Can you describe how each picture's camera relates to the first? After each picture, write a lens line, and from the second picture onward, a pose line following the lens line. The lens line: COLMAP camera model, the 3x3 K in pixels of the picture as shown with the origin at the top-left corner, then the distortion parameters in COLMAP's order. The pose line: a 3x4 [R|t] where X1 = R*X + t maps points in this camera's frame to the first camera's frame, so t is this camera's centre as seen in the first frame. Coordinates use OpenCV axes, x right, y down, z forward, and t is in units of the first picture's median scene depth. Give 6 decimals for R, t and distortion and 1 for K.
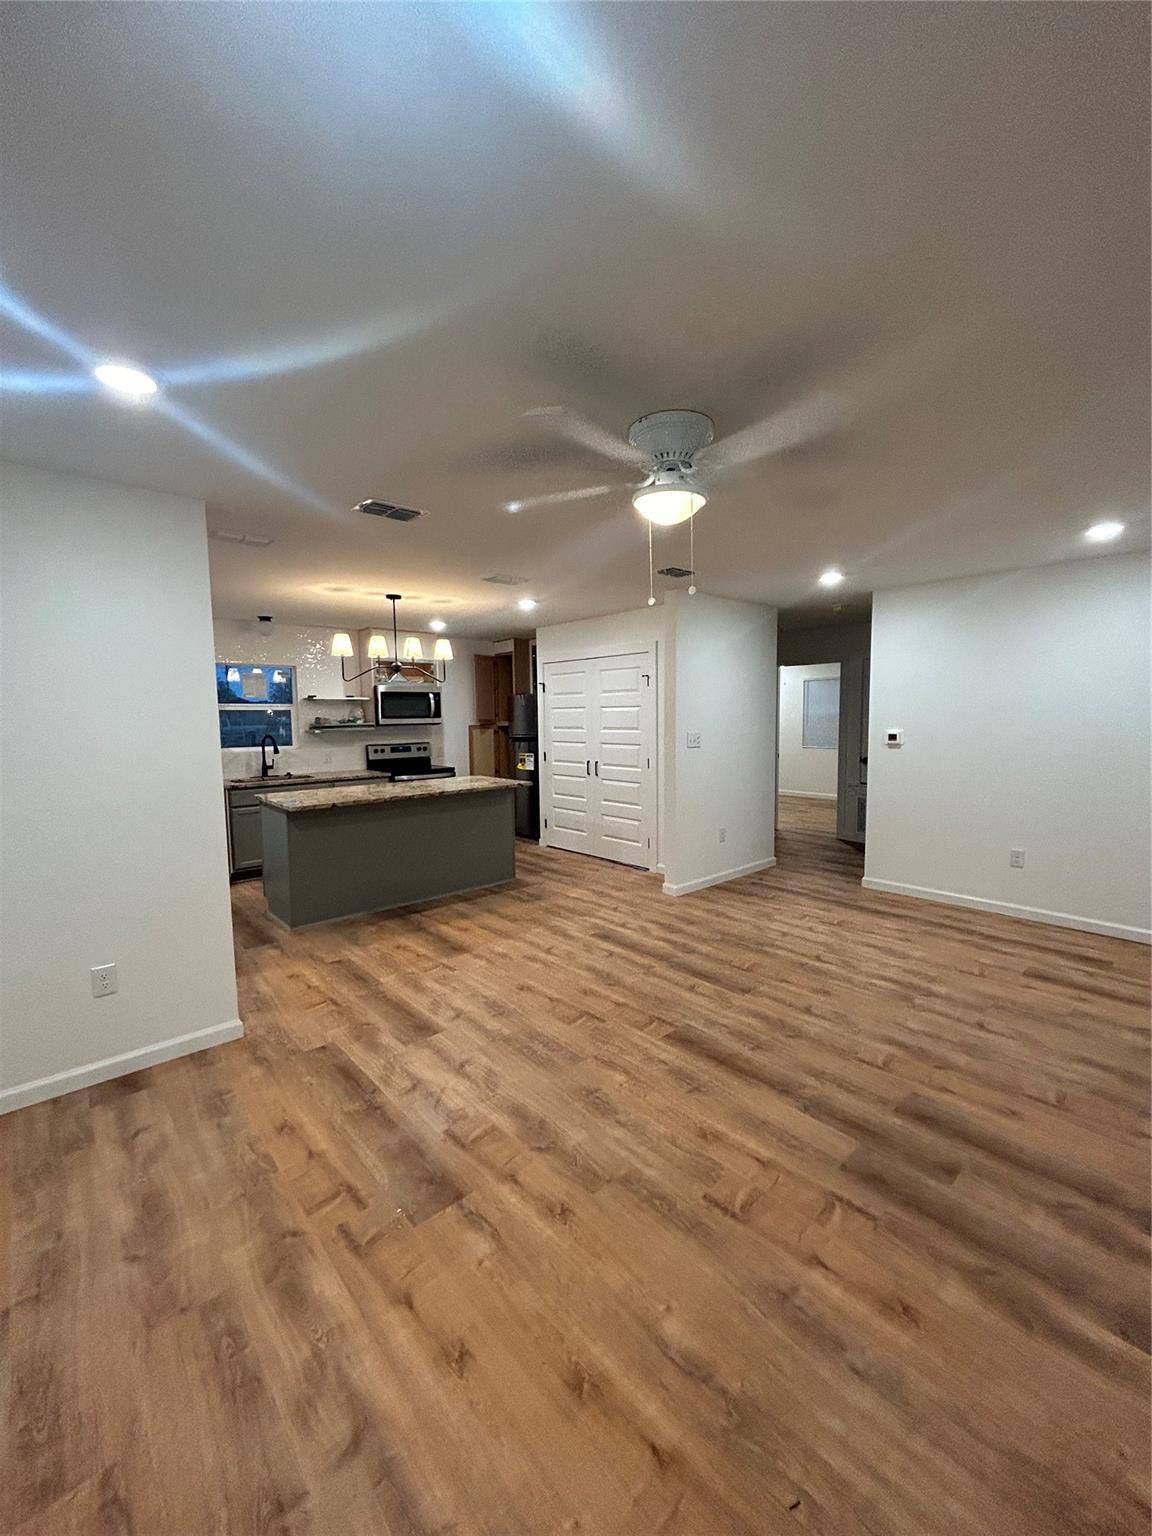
lens RADIAL K [[619.5, 0, 576.0], [0, 619.5, 768.0], [0, 0, 1]] dist [-0.000554, 0.000633]
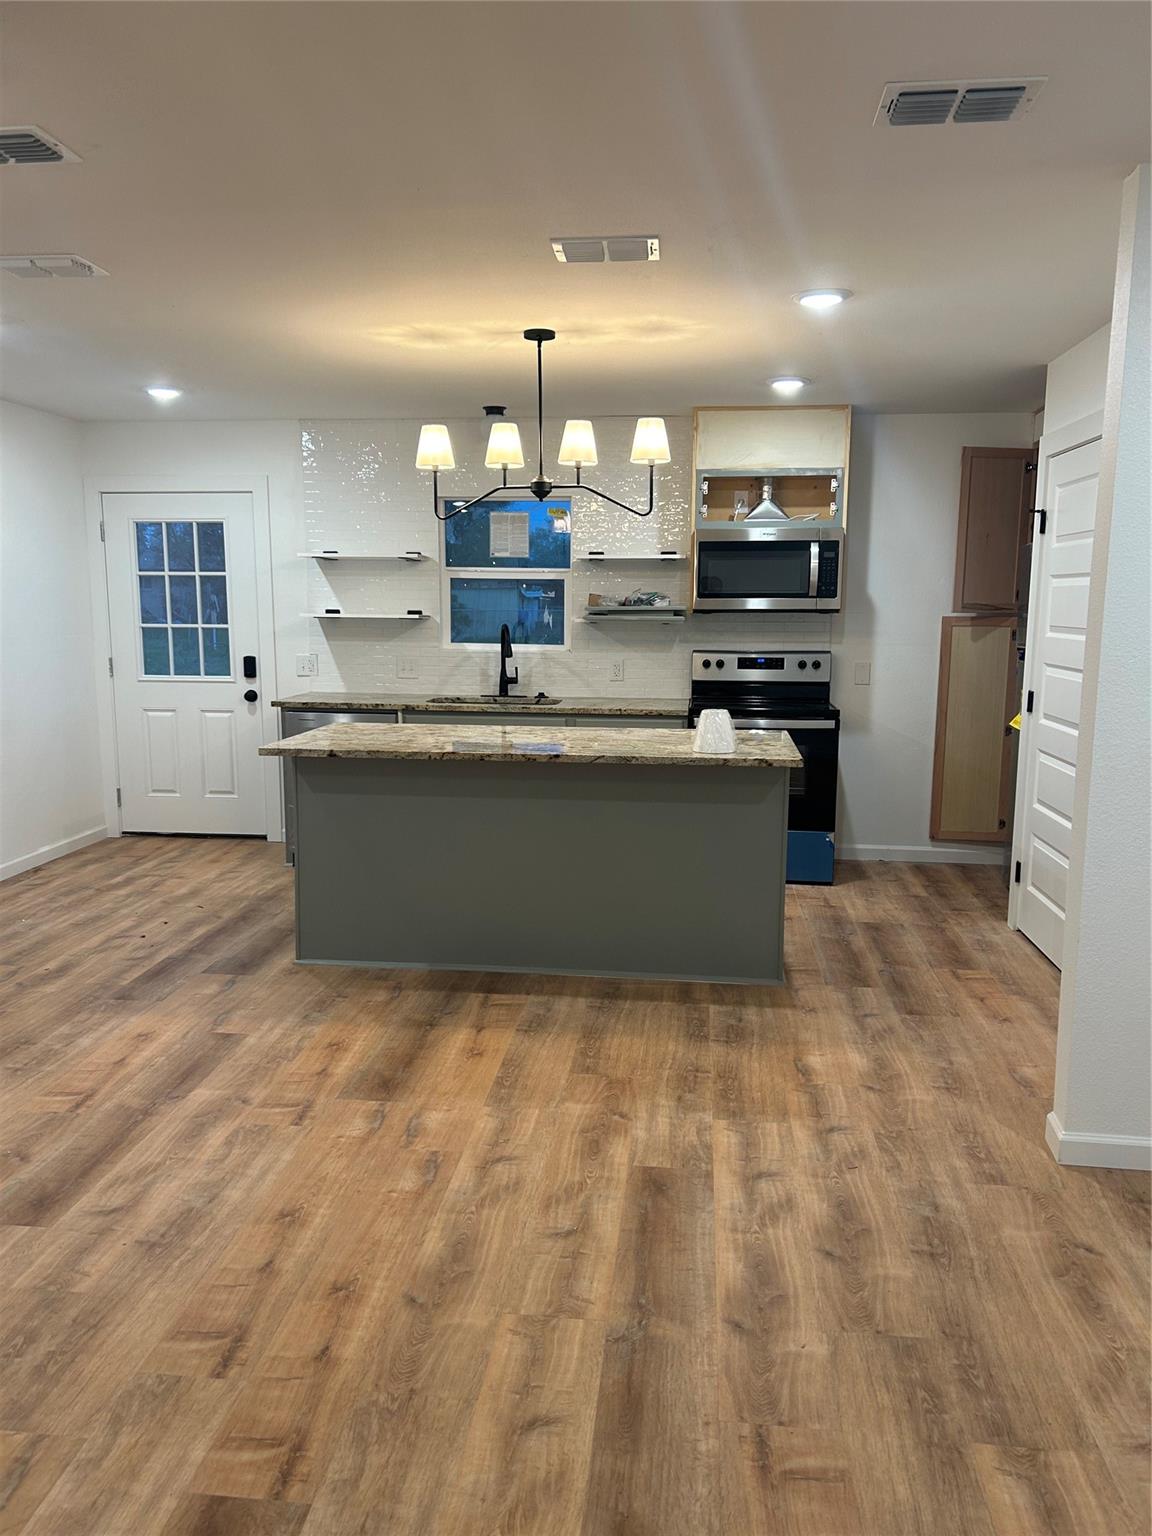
lens RADIAL K [[1149.2, 0, 568.0], [0, 1149.2, 784.2], [0, 0, 1]] dist [0.075556, -0.114285]
pose [[0.665624, 0.135514, -0.733881, 0.345295], [-0.078778, 0.990640, 0.111474, -0.029986], [0.742118, -0.016386, 0.670069, 0.344723]]
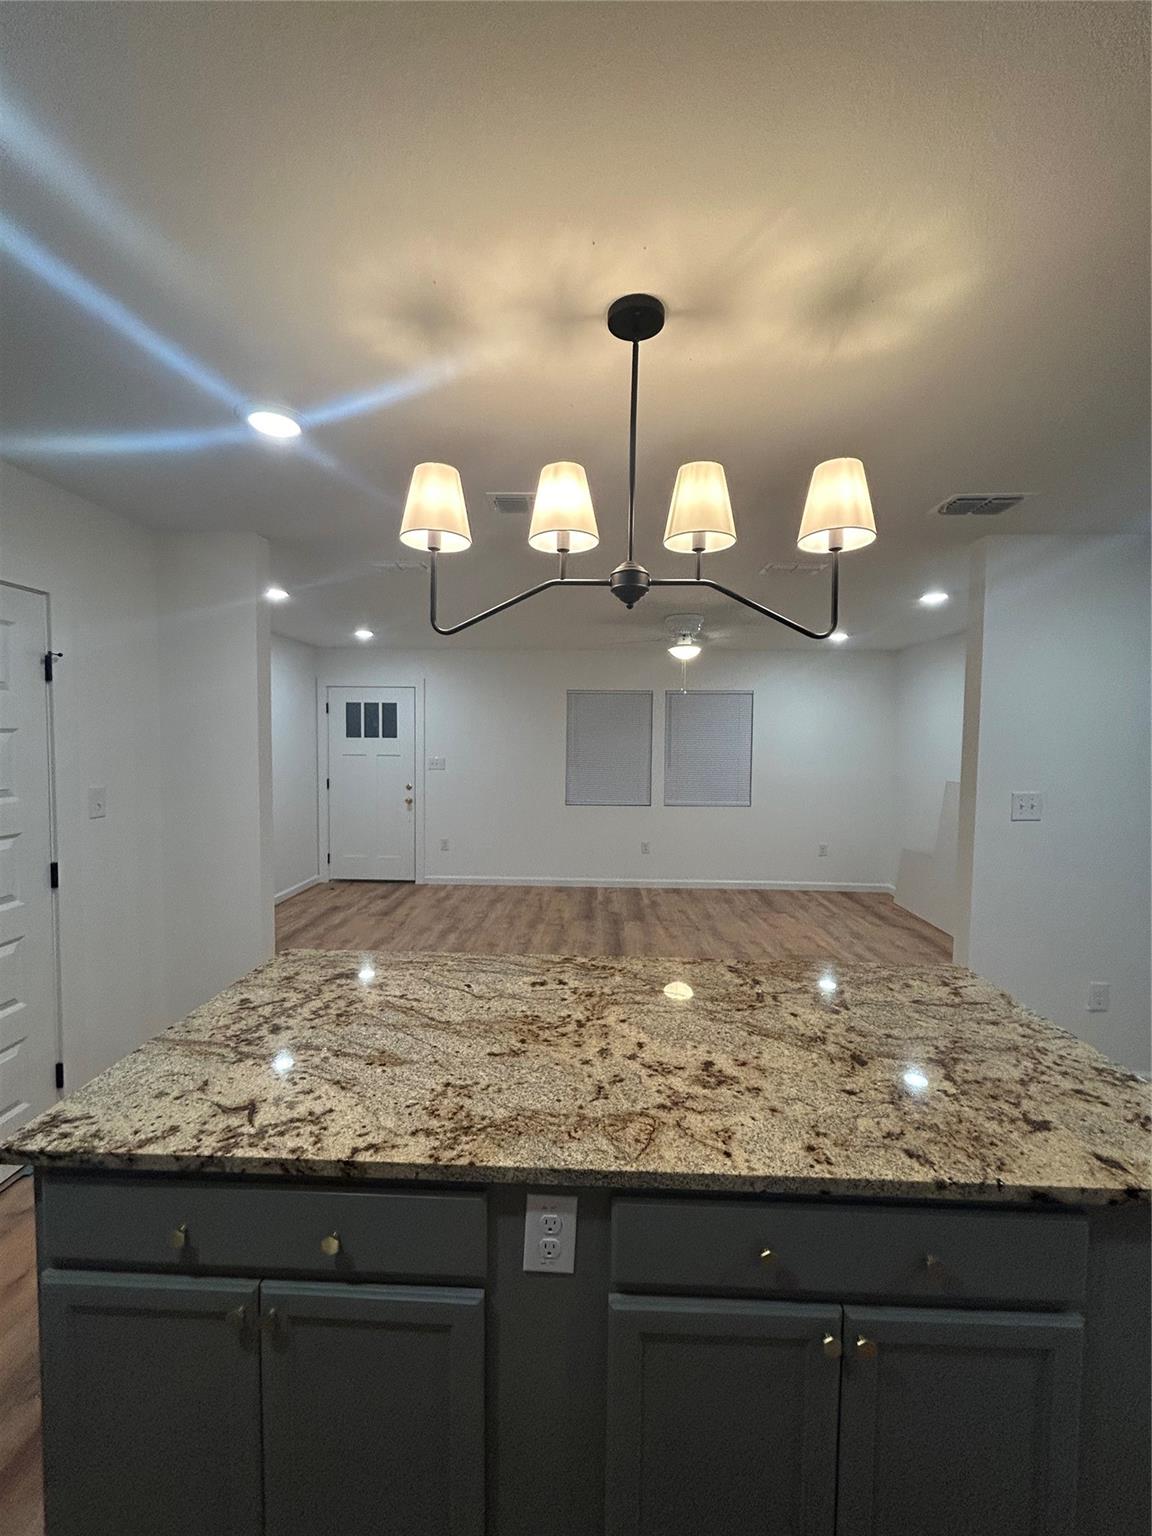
lens RADIAL K [[619.5, 0, 576.0], [0, 619.5, 768.0], [0, 0, 1]] dist [-0.000554, 0.000633]
pose [[-0.726189, -0.027996, 0.686925, -2.104398], [0.061177, 0.992575, 0.105127, -0.515097], [-0.684768, 0.118366, -0.719084, 5.603408]]
